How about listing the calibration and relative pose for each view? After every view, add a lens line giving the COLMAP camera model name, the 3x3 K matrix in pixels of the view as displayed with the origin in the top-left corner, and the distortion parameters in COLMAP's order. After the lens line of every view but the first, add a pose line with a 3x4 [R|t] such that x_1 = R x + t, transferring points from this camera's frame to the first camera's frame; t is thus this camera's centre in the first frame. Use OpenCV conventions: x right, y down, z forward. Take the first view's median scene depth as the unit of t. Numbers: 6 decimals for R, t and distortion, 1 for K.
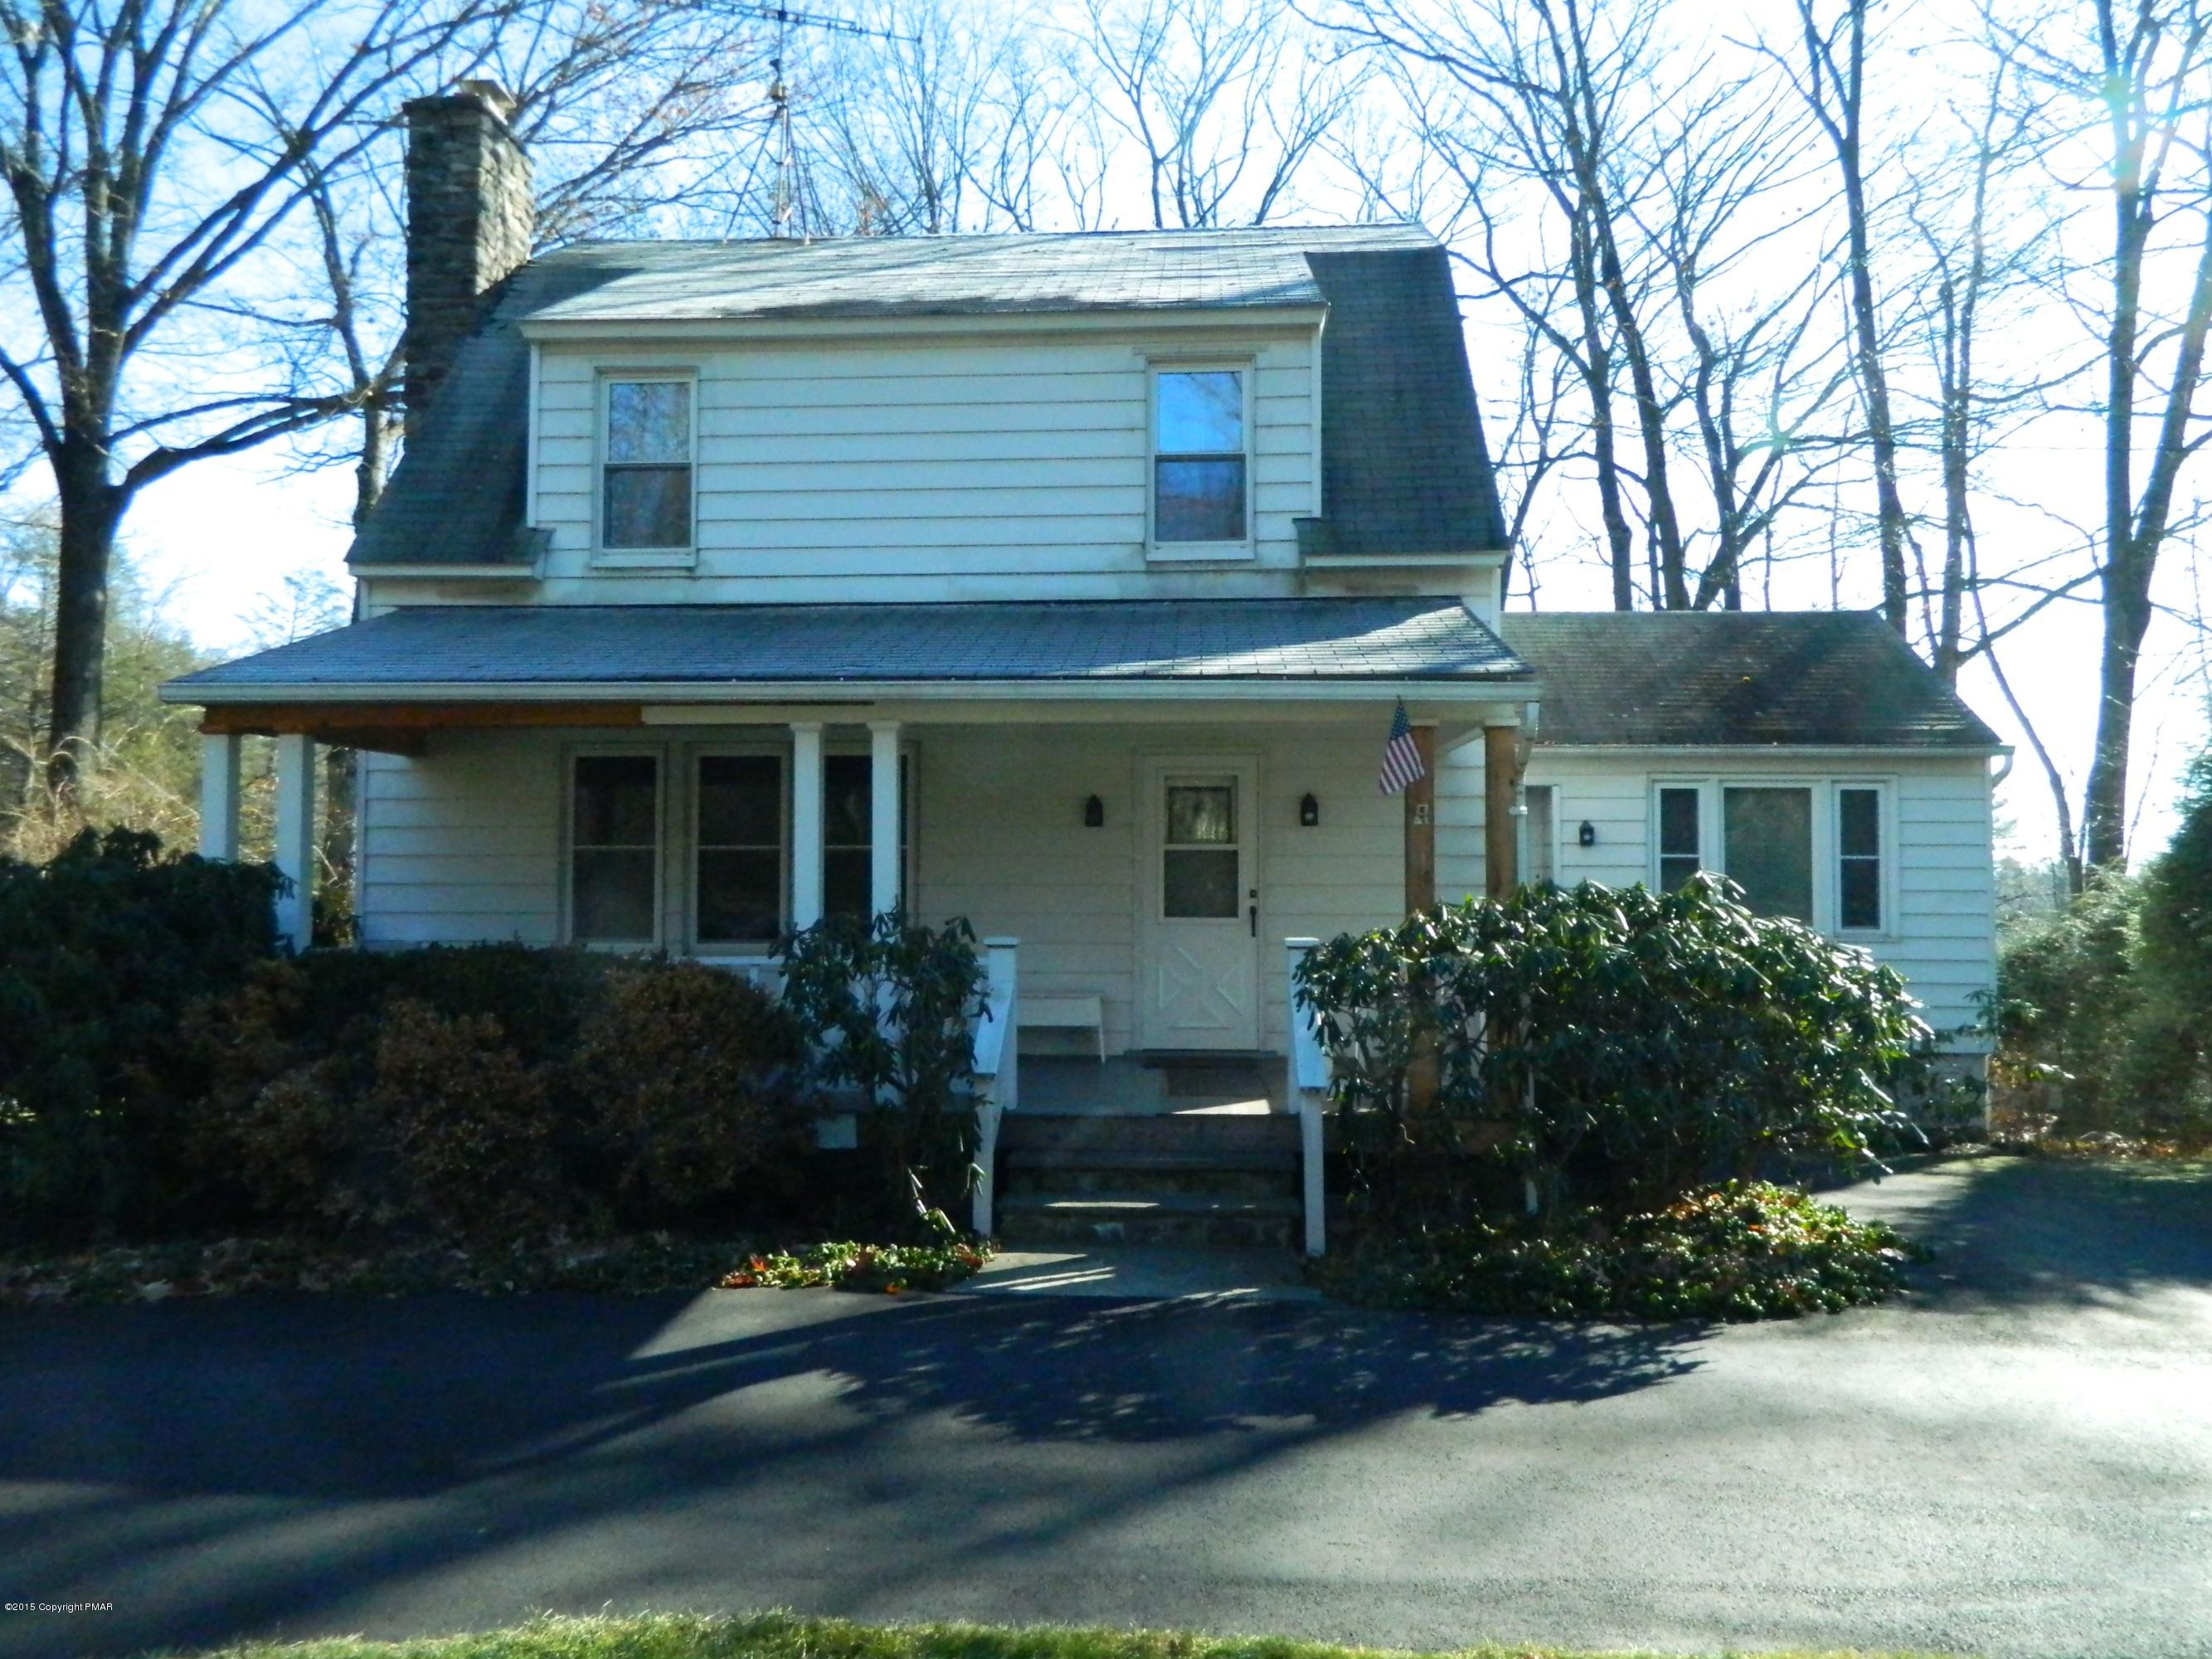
lens RADIAL K [[1620.7, 0, 1102.7], [0, 1620.7, 832.0], [0, 0, 1]] dist [0.000586, -0.001390]
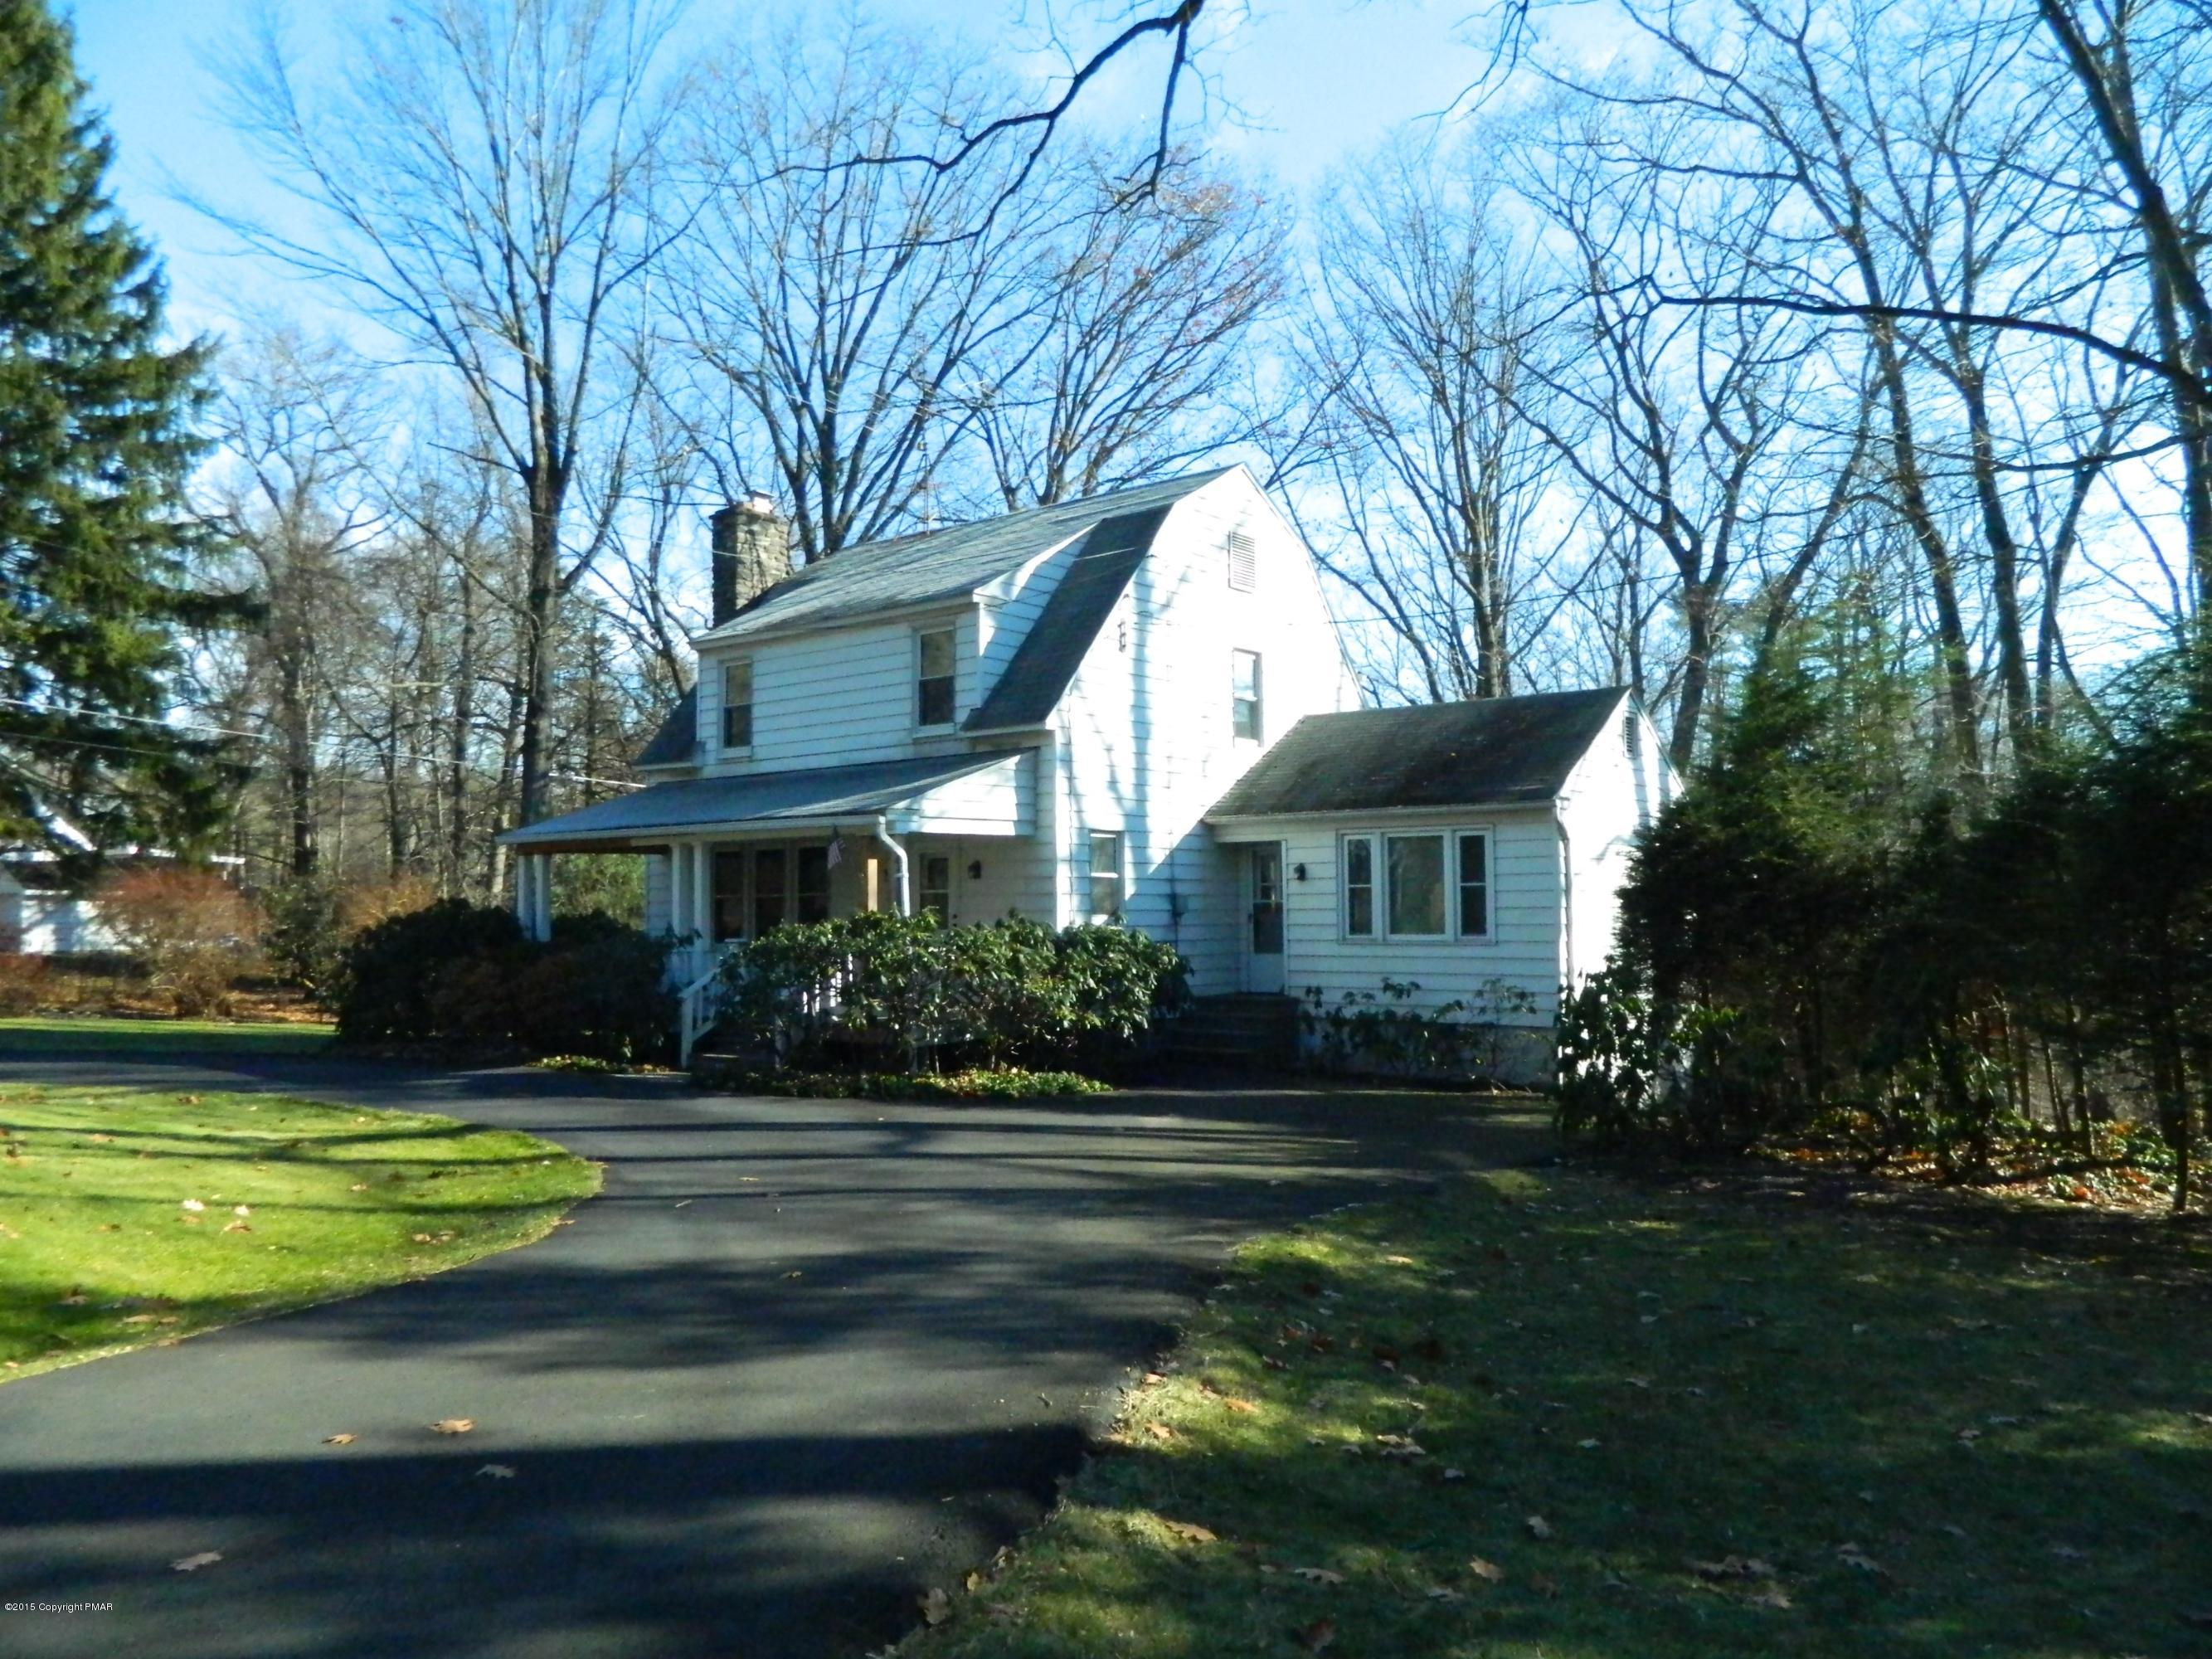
lens RADIAL K [[1652.6, 0, 1099.6], [0, 1652.6, 825.4], [0, 0, 1]] dist [0.022608, -0.000669]
pose [[0.821910, -0.041792, -0.568082, 1.684094], [0.031789, 0.999116, -0.027509, -0.010297], [0.568730, 0.004551, 0.822512, -0.578752]]
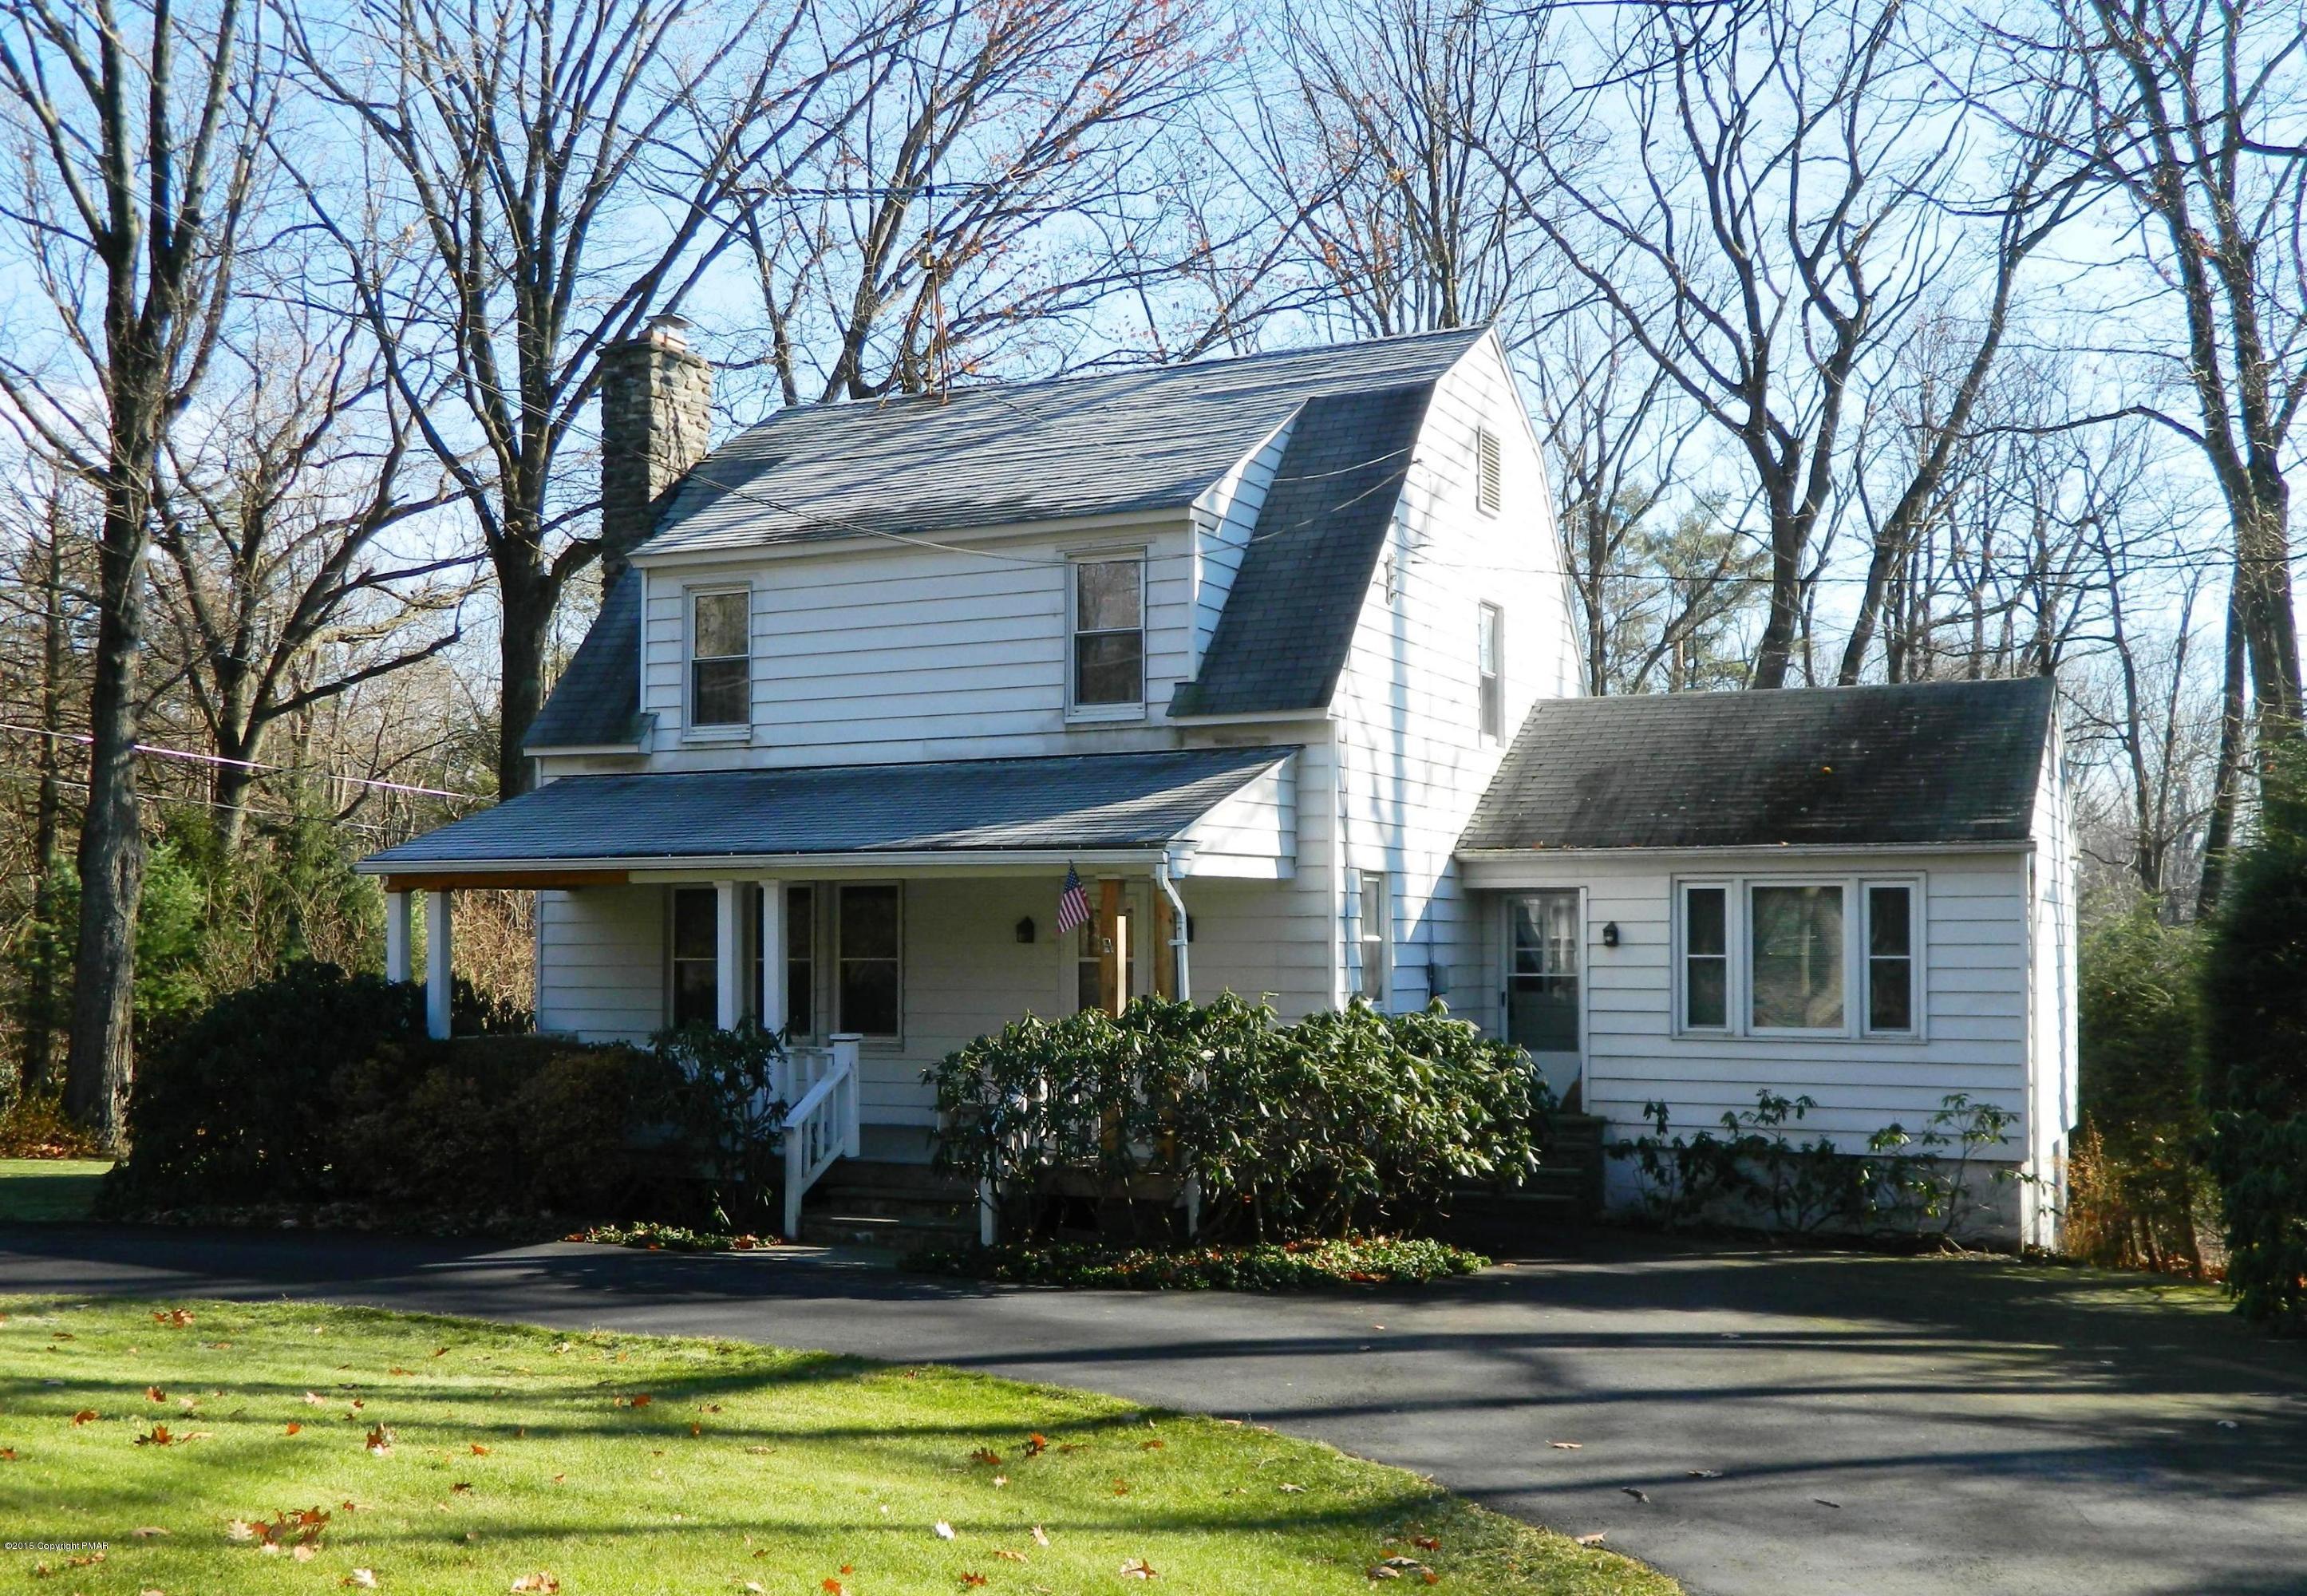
lens RADIAL K [[2439.1, 0, 1148.9], [0, 2439.1, 897.2], [0, 0, 1]] dist [-0.004648, 0.003294]
pose [[0.924530, -0.011333, -0.380940, 1.024716], [0.017111, 0.999784, 0.011786, -0.075845], [0.380724, -0.017415, 0.924525, -0.877023]]
